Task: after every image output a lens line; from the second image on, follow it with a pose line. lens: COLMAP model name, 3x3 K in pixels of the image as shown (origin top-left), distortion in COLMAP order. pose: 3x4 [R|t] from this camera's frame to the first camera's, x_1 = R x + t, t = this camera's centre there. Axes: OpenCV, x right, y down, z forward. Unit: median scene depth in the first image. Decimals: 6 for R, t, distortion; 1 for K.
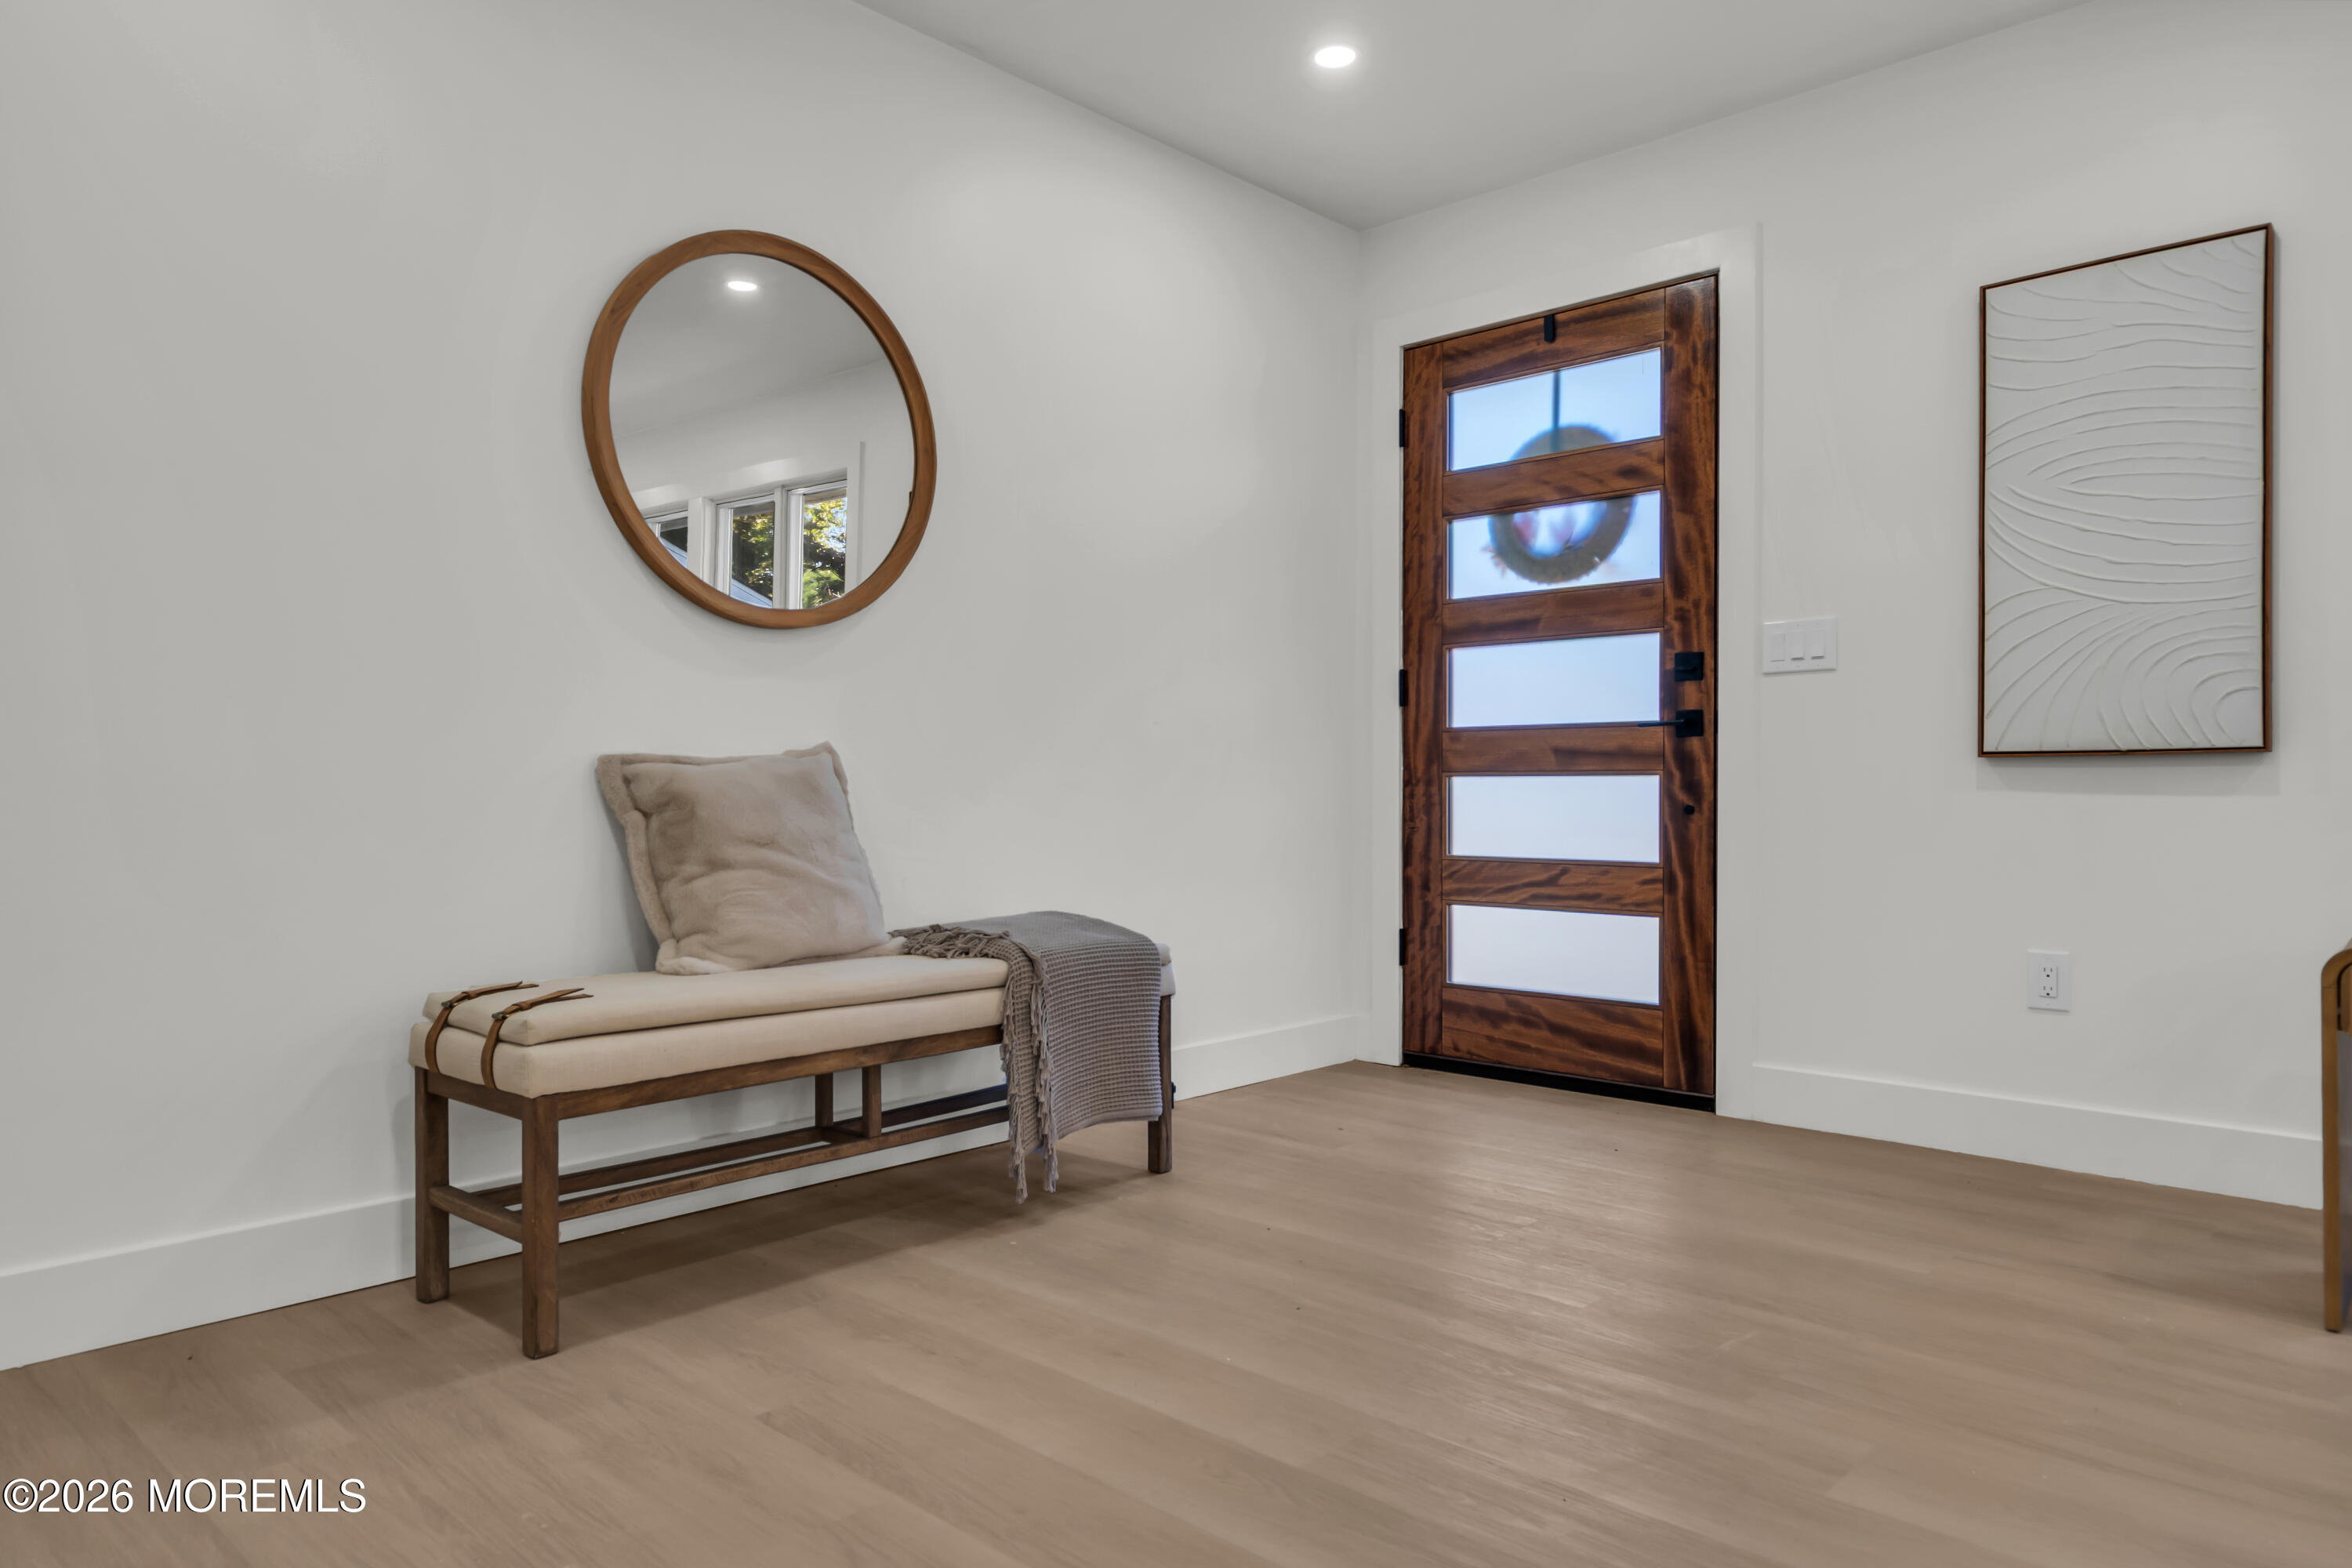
lens RADIAL K [[1380.5, 0, 1096.1], [0, 1380.5, 794.6], [0, 0, 1]] dist [0.000398, -0.000188]
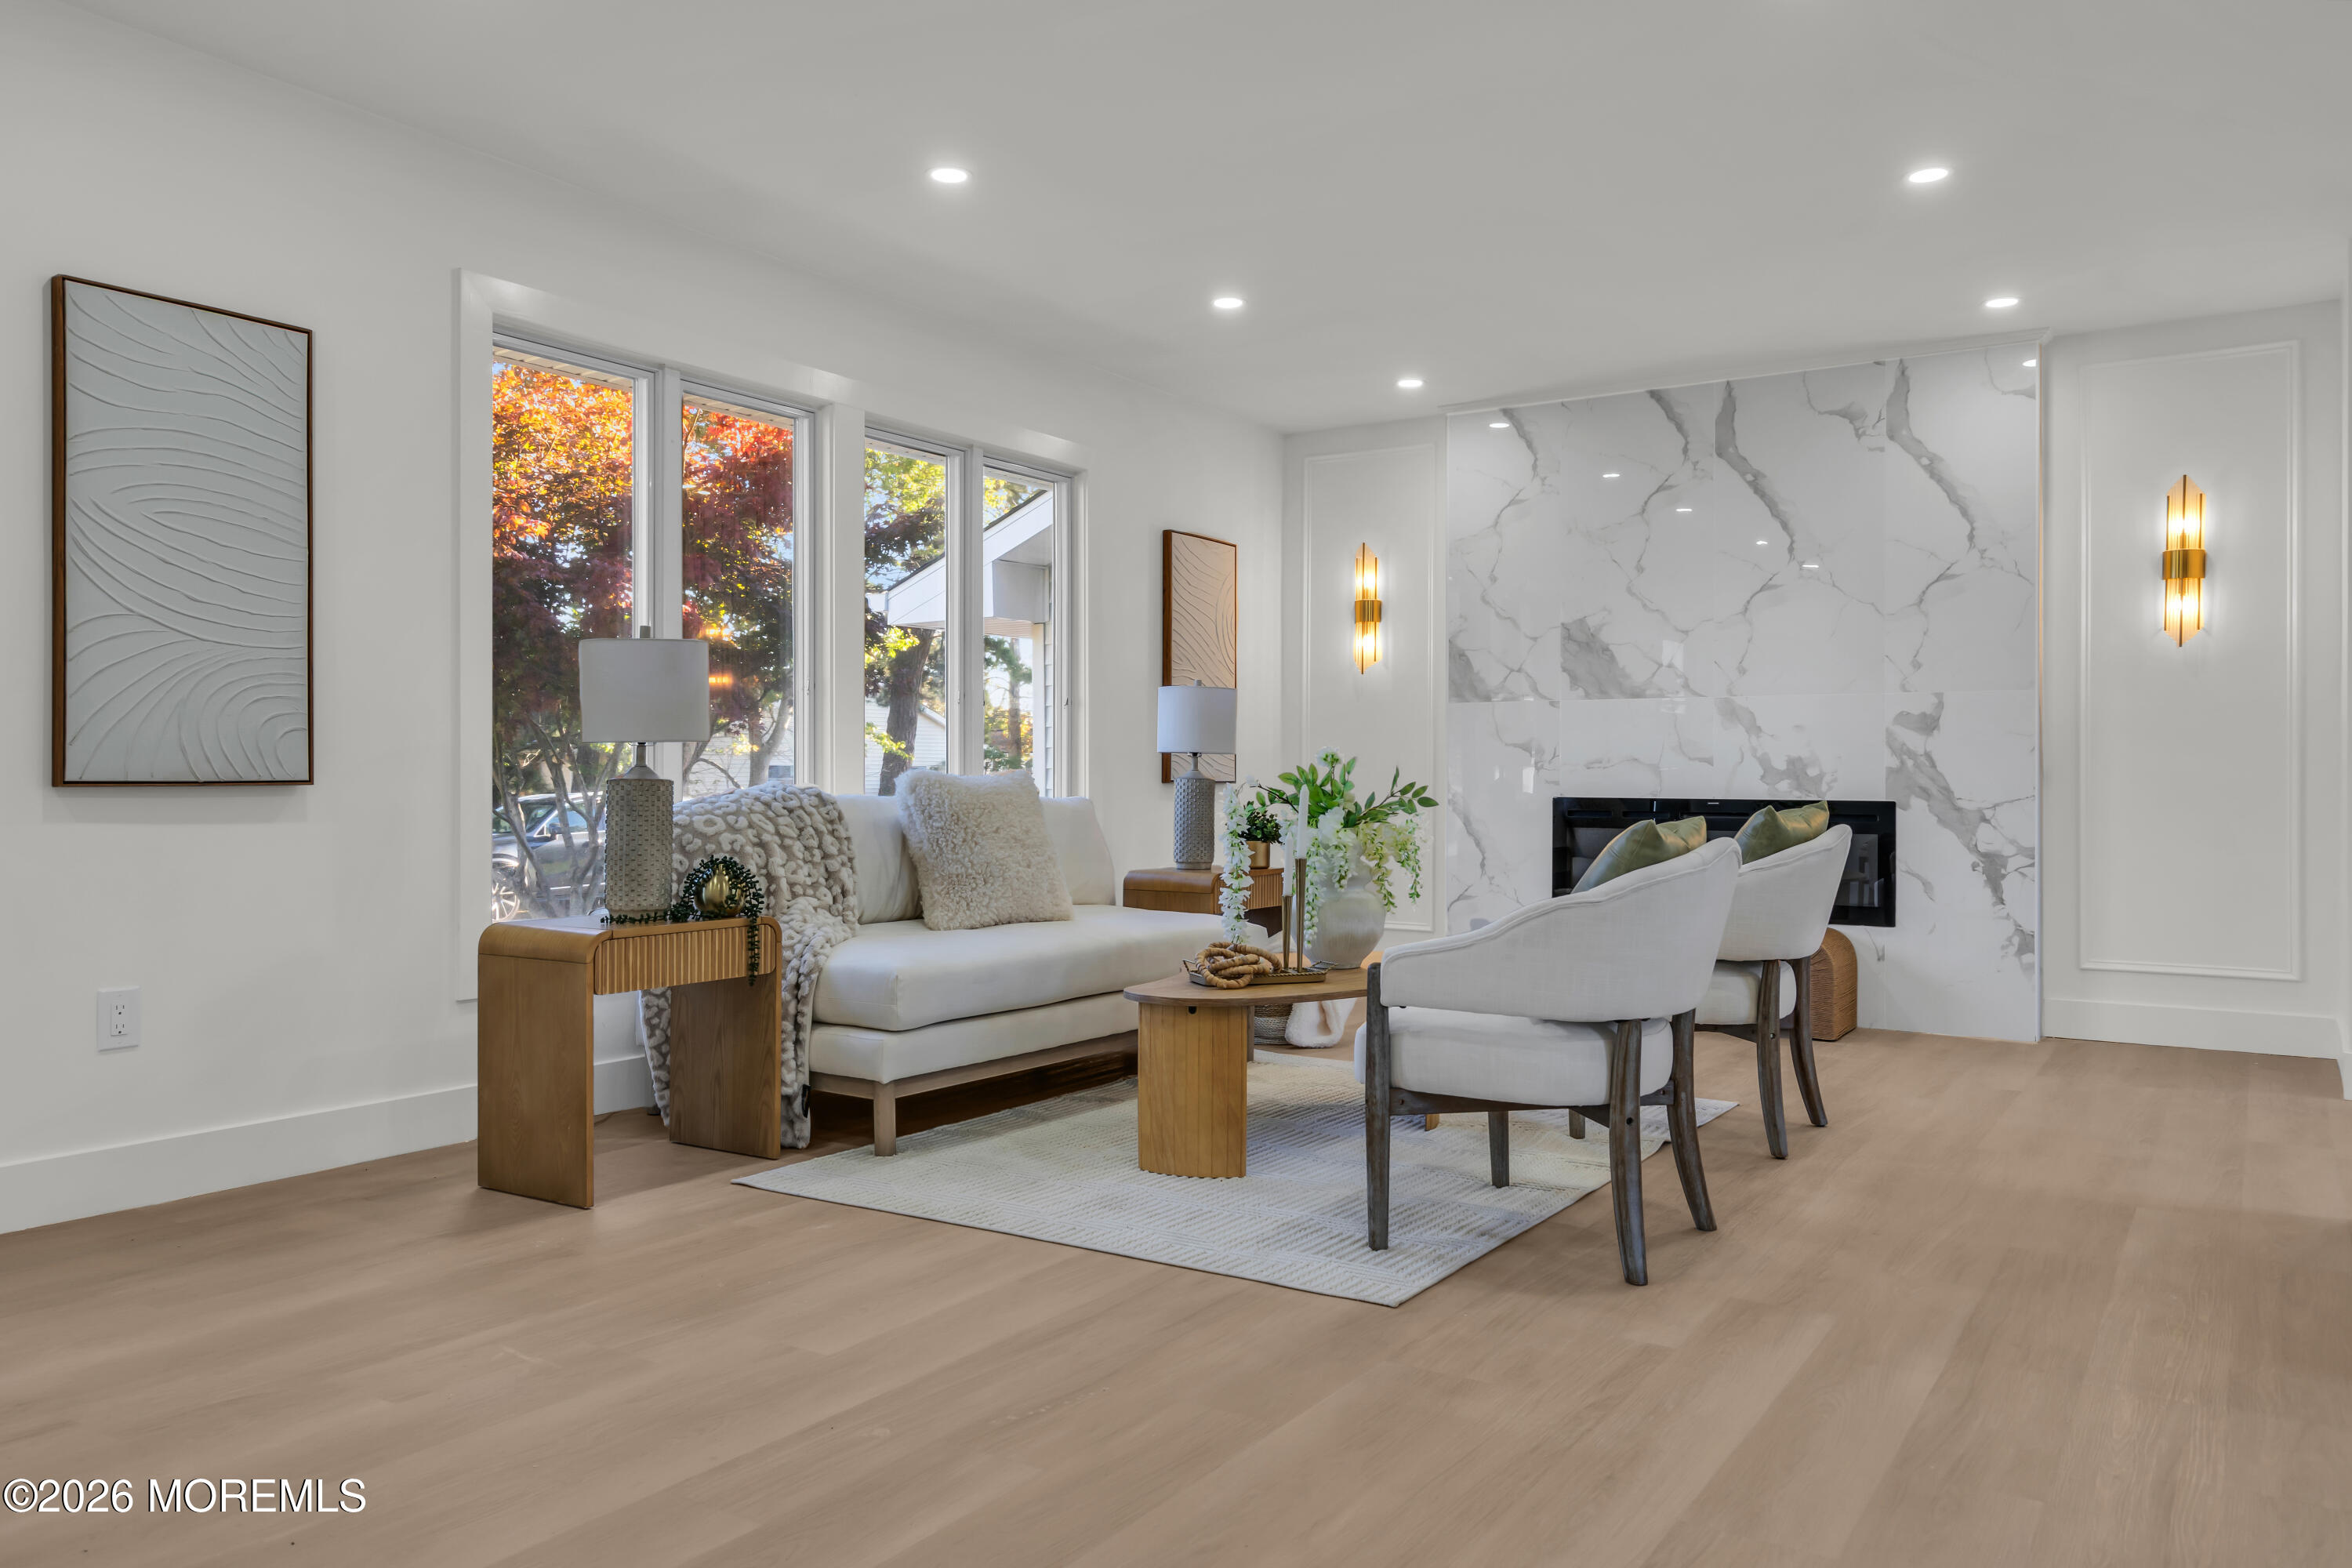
lens RADIAL K [[1671.7, 0, 1176.0], [0, 1671.7, 784.0], [0, 0, 1]] dist [-0.001330, -0.000126]
pose [[-0.243765, -0.002333, 0.969831, -0.694510], [0.005455, 0.999978, 0.003777, -0.032945], [-0.969819, 0.006211, -0.243747, 0.631389]]
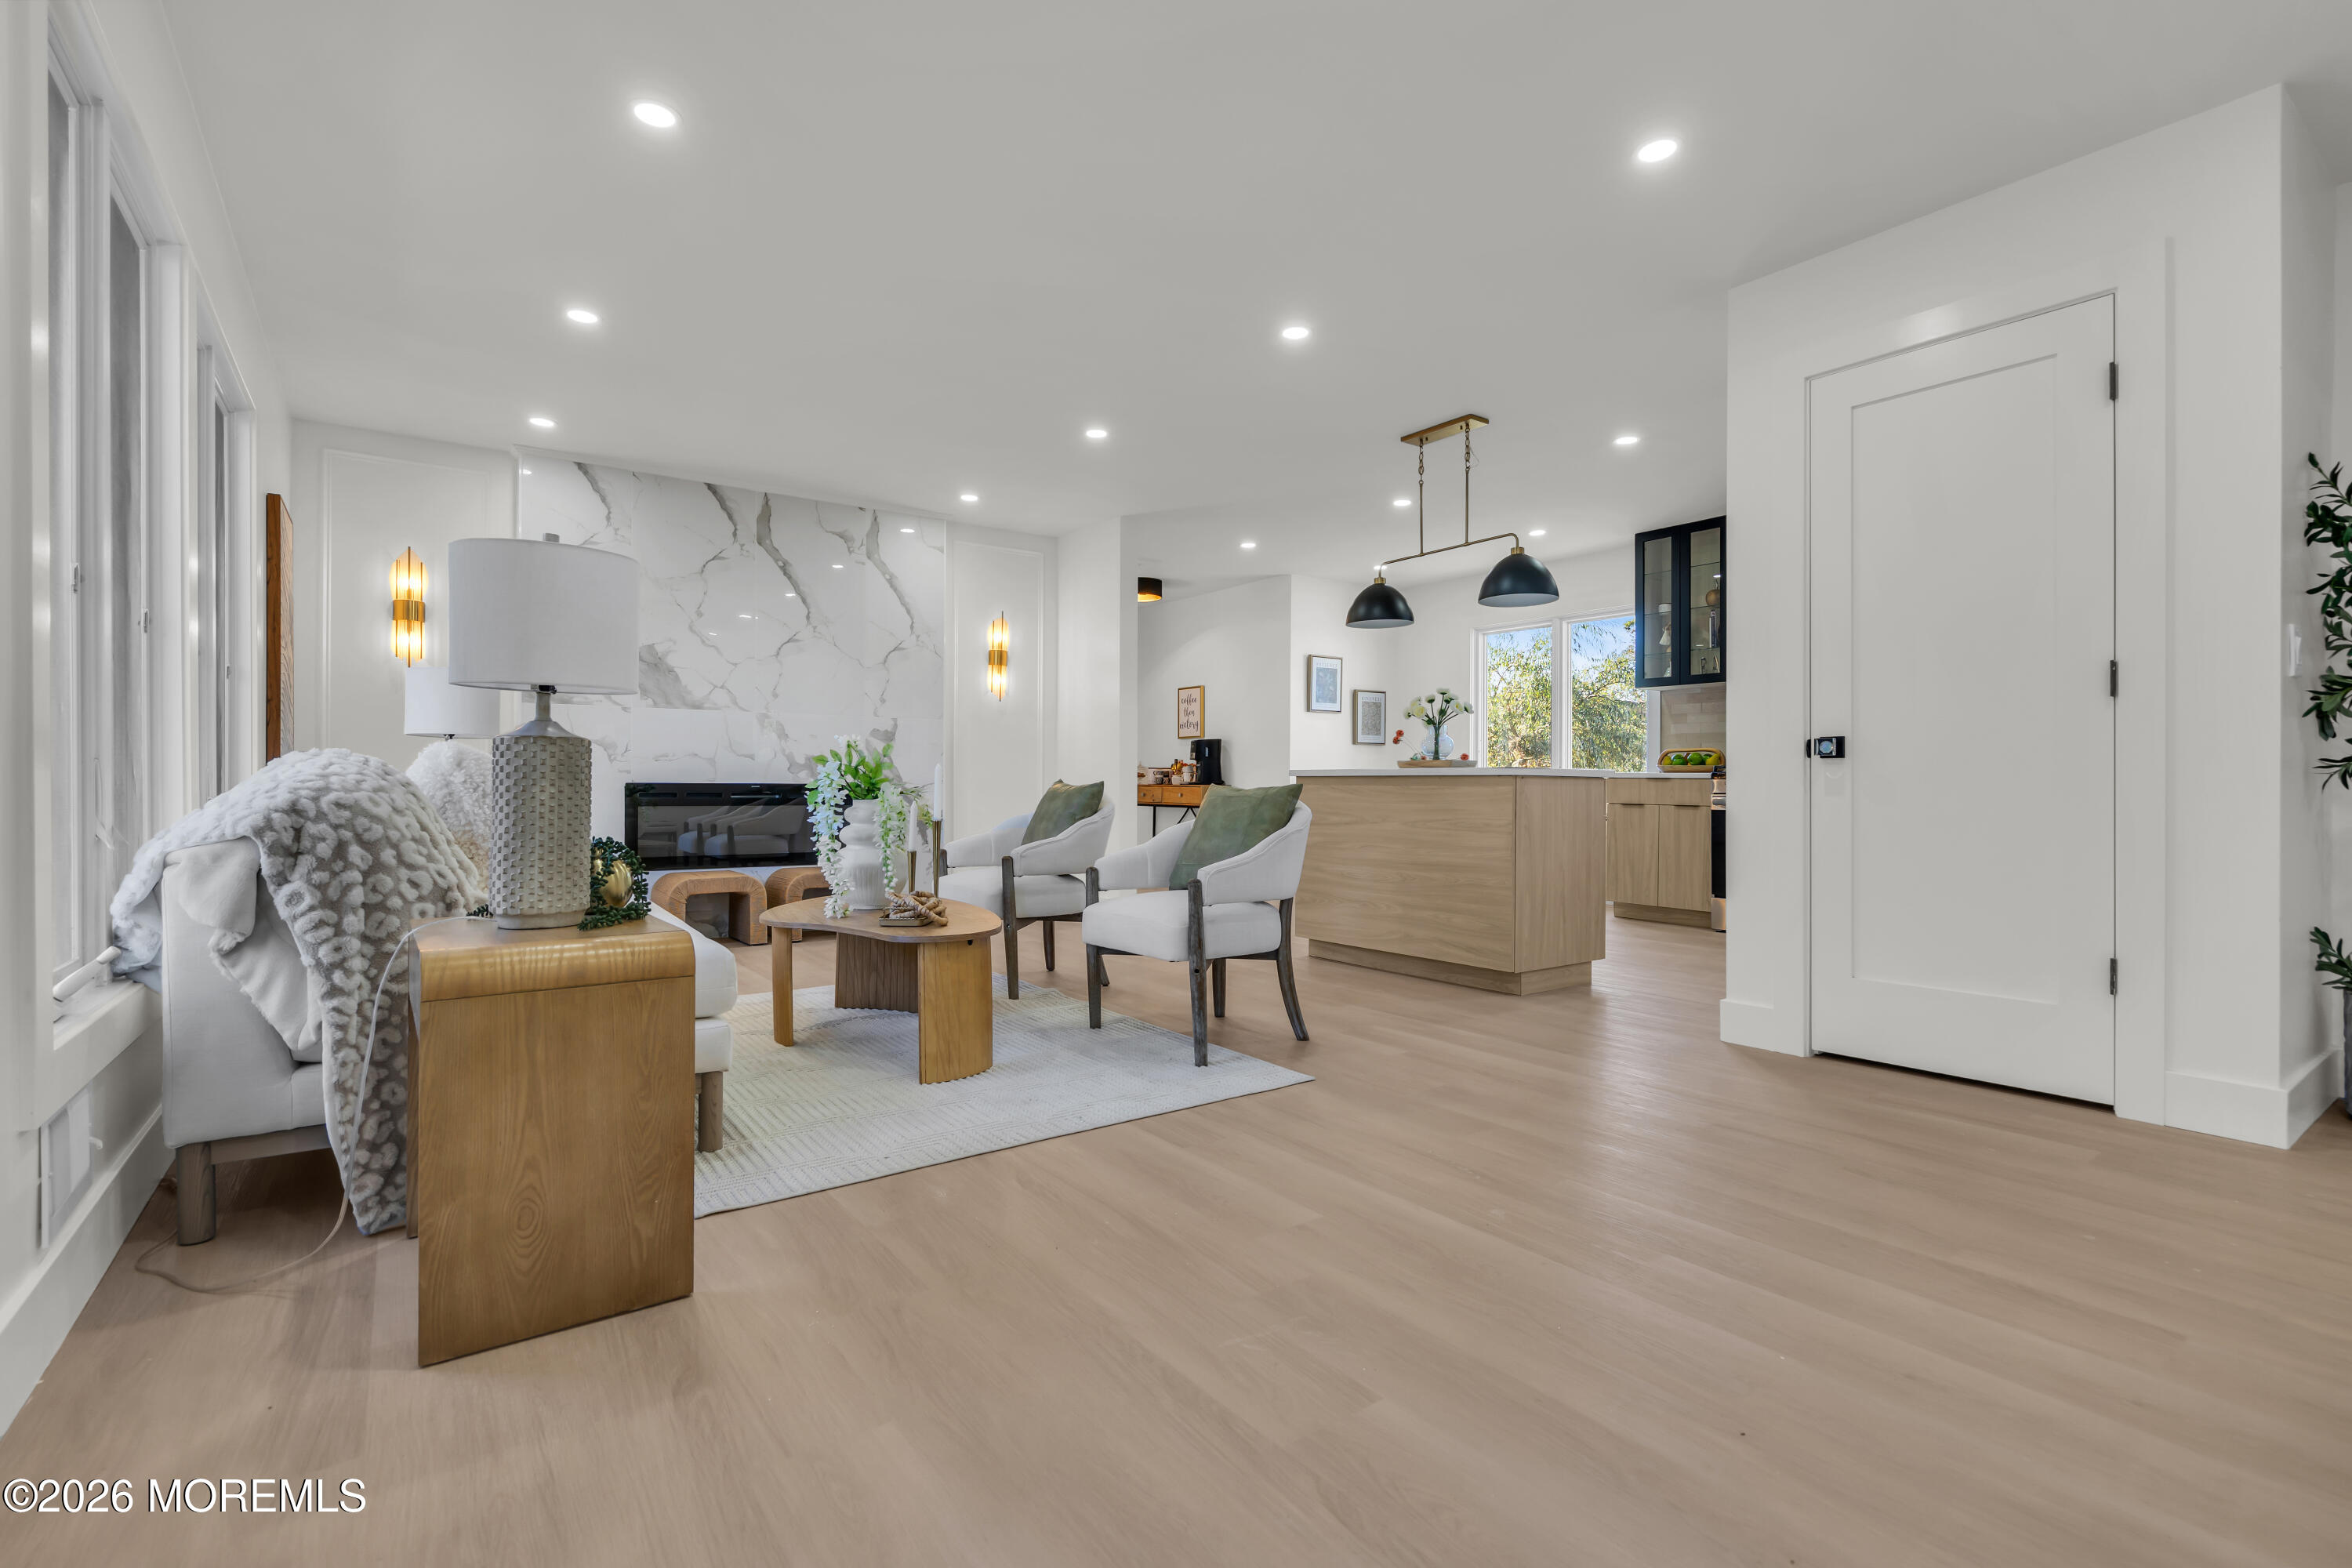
lens RADIAL K [[1071.5, 0, 1176.0], [0, 1071.5, 784.0], [0, 0, 1]] dist [0.000333, 0.000030]
pose [[-0.992783, 0.000367, 0.119921, 0.328328], [0.000968, 0.999987, 0.004950, -0.007494], [-0.119917, 0.005030, -0.992771, 1.369974]]
